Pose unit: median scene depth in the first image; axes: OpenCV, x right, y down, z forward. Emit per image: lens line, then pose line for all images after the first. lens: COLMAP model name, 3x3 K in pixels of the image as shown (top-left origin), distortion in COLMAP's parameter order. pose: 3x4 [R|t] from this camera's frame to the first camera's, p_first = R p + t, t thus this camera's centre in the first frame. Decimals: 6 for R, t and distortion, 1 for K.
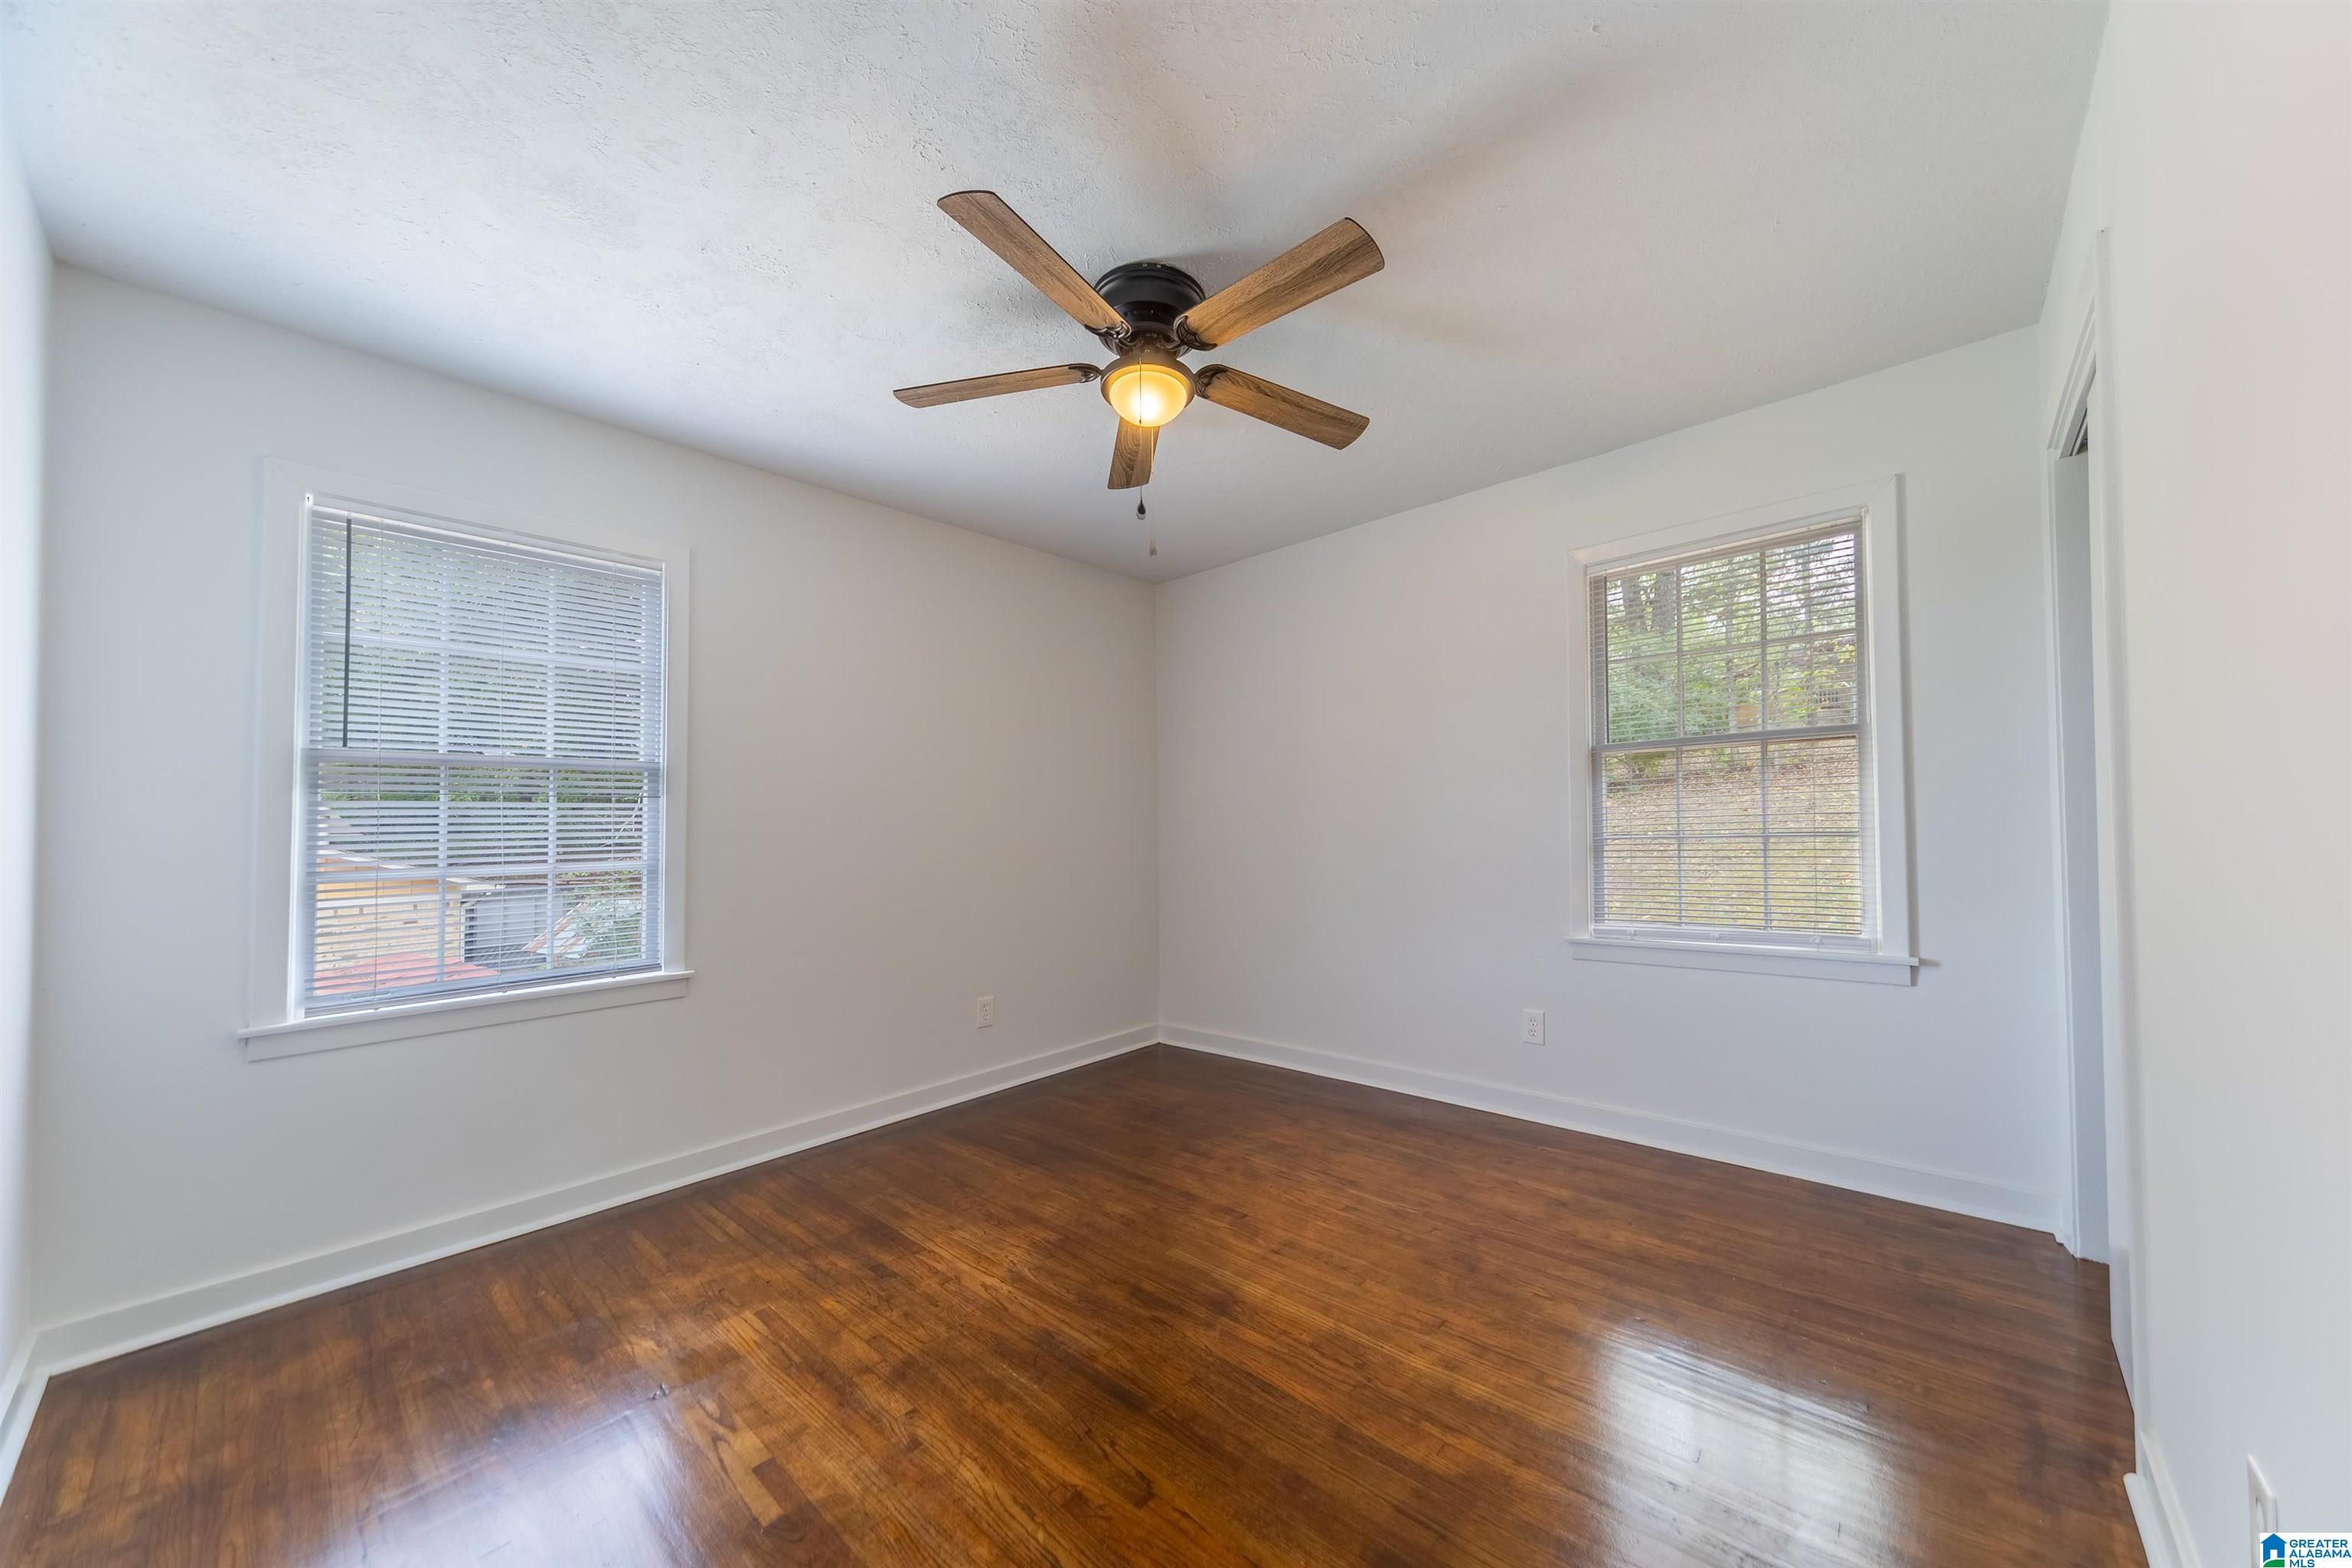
lens RADIAL K [[829.6, 0, 1193.3], [0, 829.6, 800.8], [0, 0, 1]] dist [-0.001203, -0.000350]
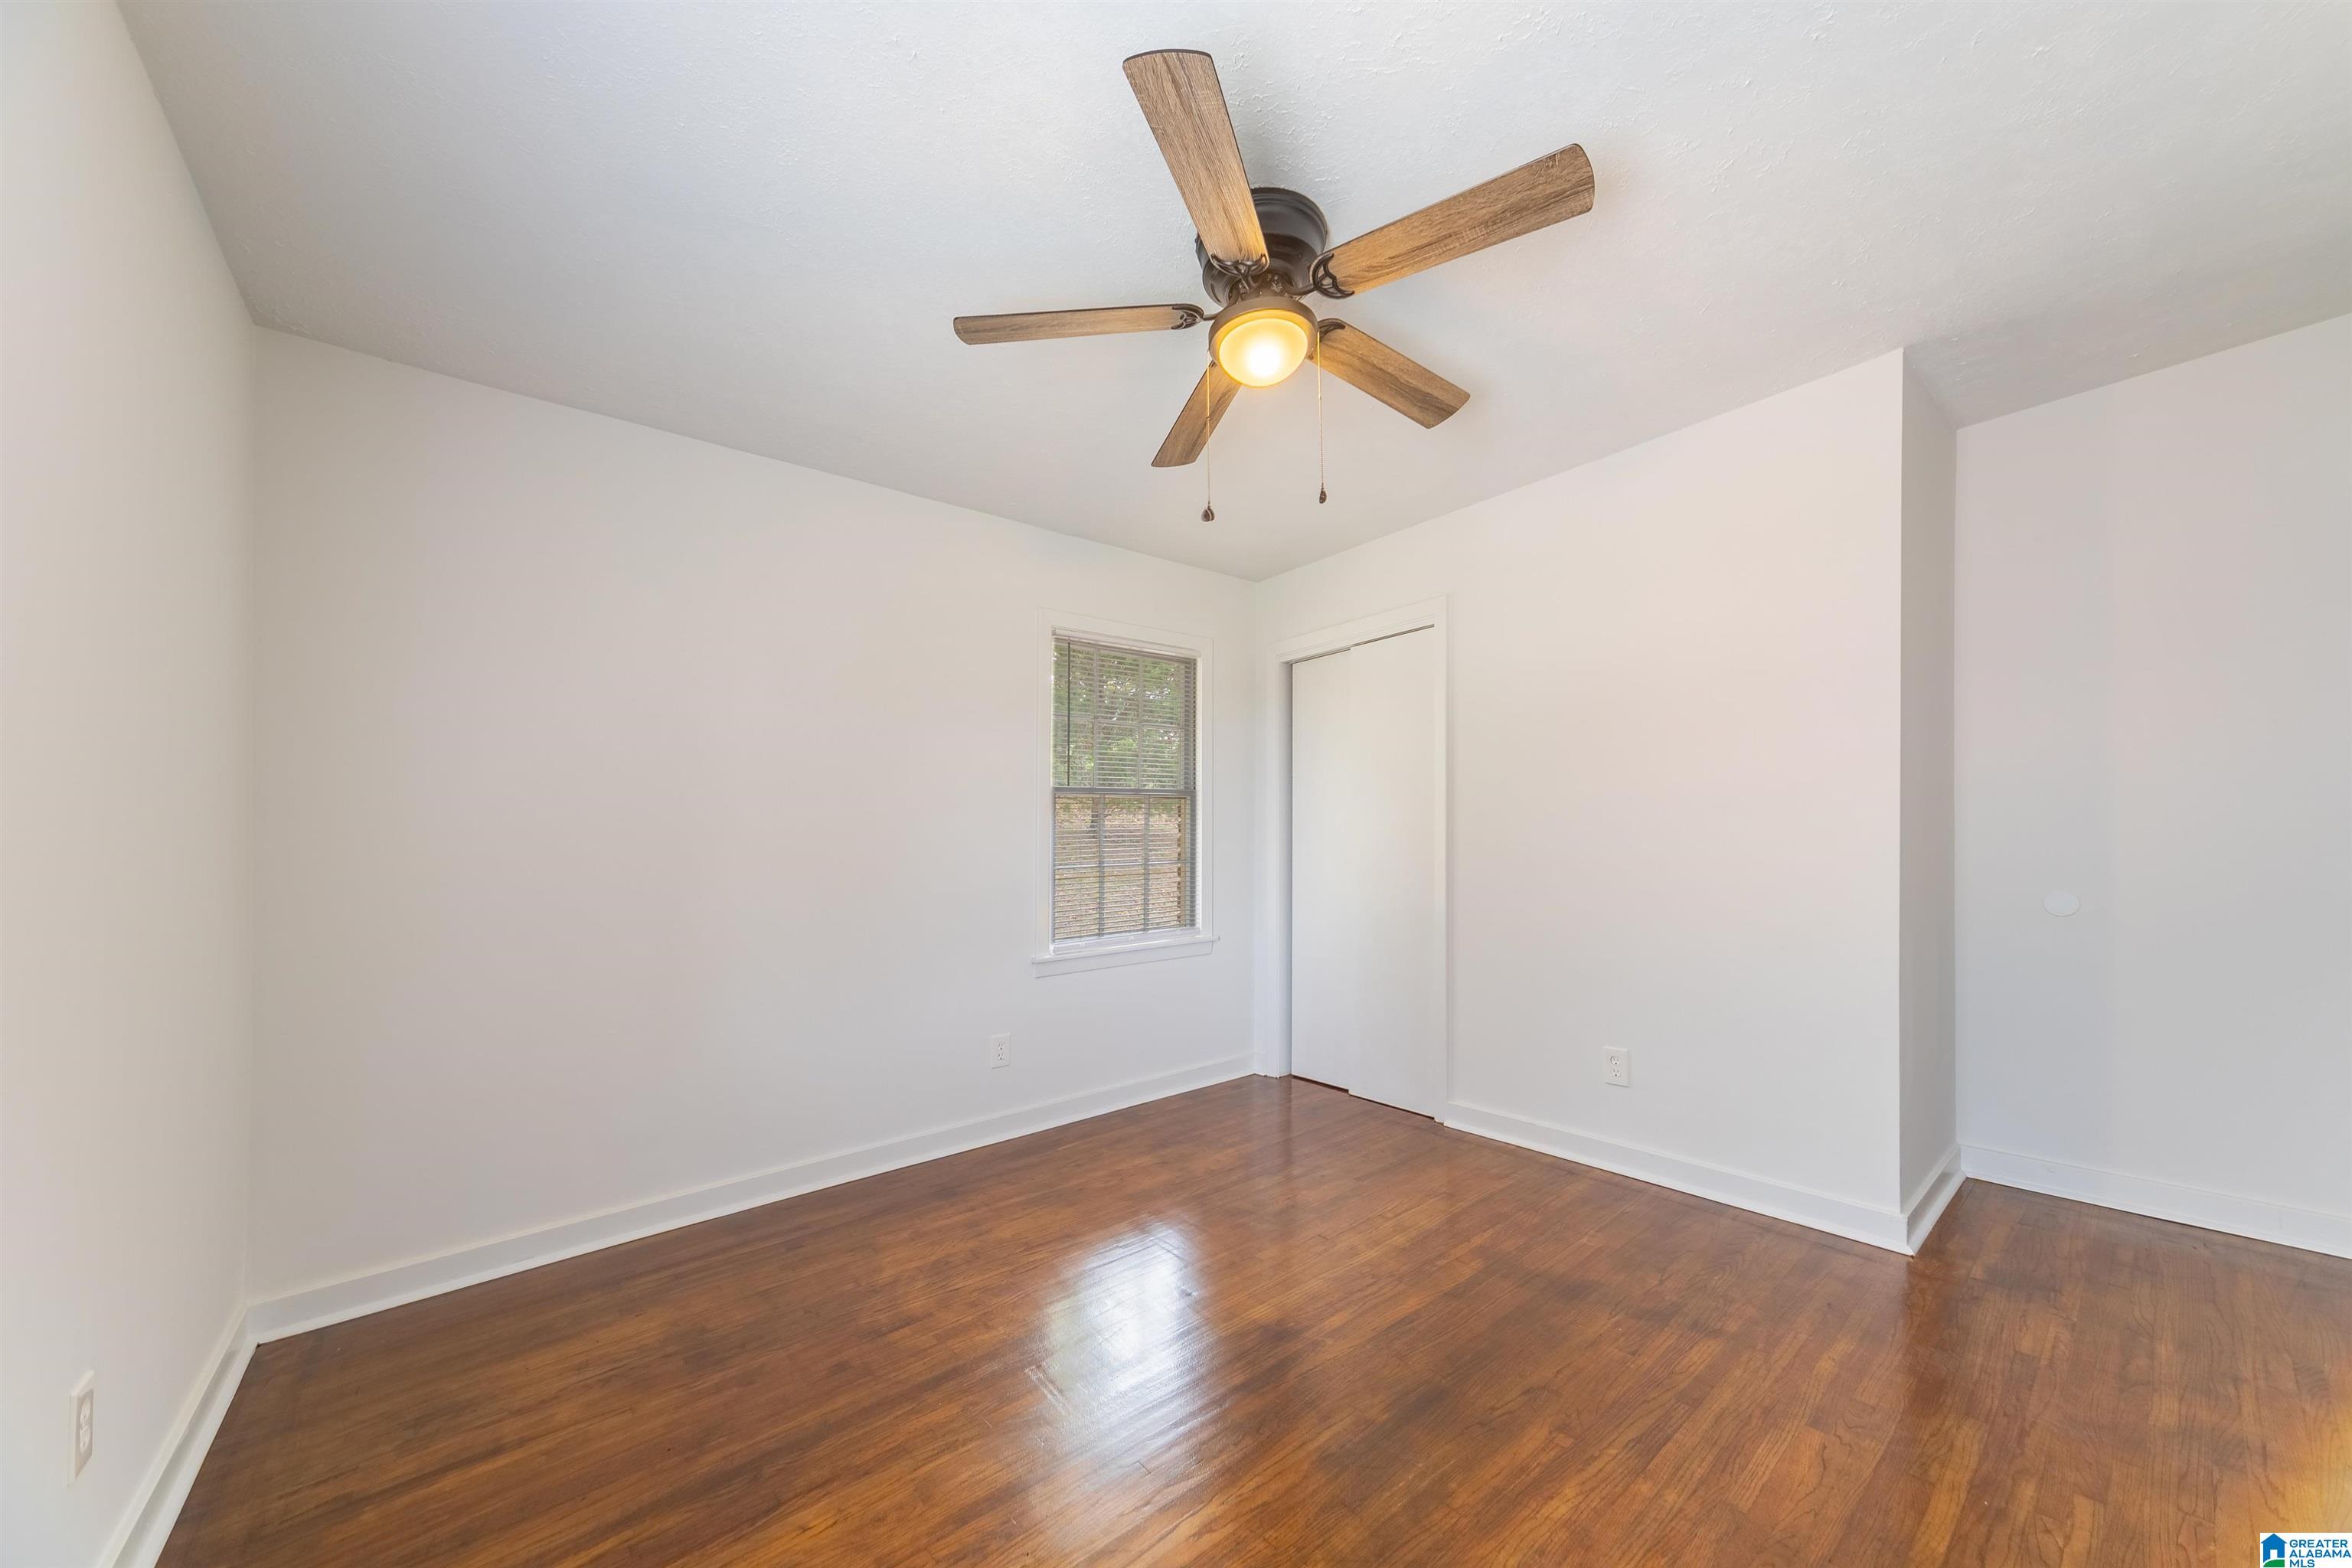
lens RADIAL K [[829.6, 0, 1188.4], [0, 829.6, 769.4], [0, 0, 1]] dist [-0.001203, -0.000350]
pose [[0.157884, 0.107174, 0.981624, -1.170007], [-0.006535, 0.994184, -0.107494, 0.045514], [-0.987436, 0.010556, 0.157666, 1.068120]]
